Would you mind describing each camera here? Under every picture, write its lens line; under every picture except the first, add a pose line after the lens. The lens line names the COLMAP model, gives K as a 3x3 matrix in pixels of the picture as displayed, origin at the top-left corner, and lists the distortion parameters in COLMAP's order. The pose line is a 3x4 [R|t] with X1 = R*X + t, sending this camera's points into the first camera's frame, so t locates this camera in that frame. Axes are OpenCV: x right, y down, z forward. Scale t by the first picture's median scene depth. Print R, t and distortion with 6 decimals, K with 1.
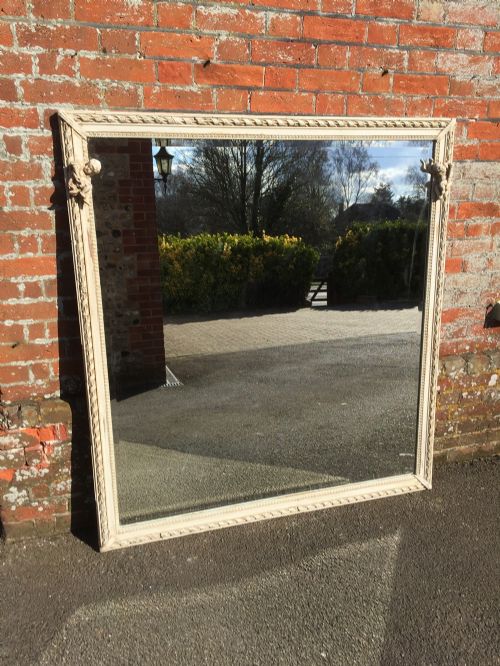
lens RADIAL K [[518.0, 0, 248.7], [0, 518.0, 294.7], [0, 0, 1]] dist [0.066590, -0.085154]
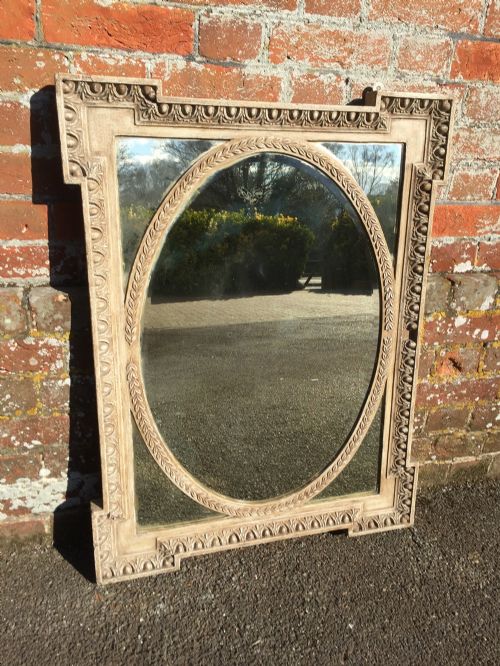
lens RADIAL K [[535.0, 0, 252.9], [0, 535.0, 324.2], [0, 0, 1]] dist [0.078988, -0.090485]
pose [[0.999322, 0.031648, 0.018803, 0.127618], [-0.032908, 0.996937, 0.070952, 0.136543], [-0.016500, -0.071522, 0.997303, 0.477740]]
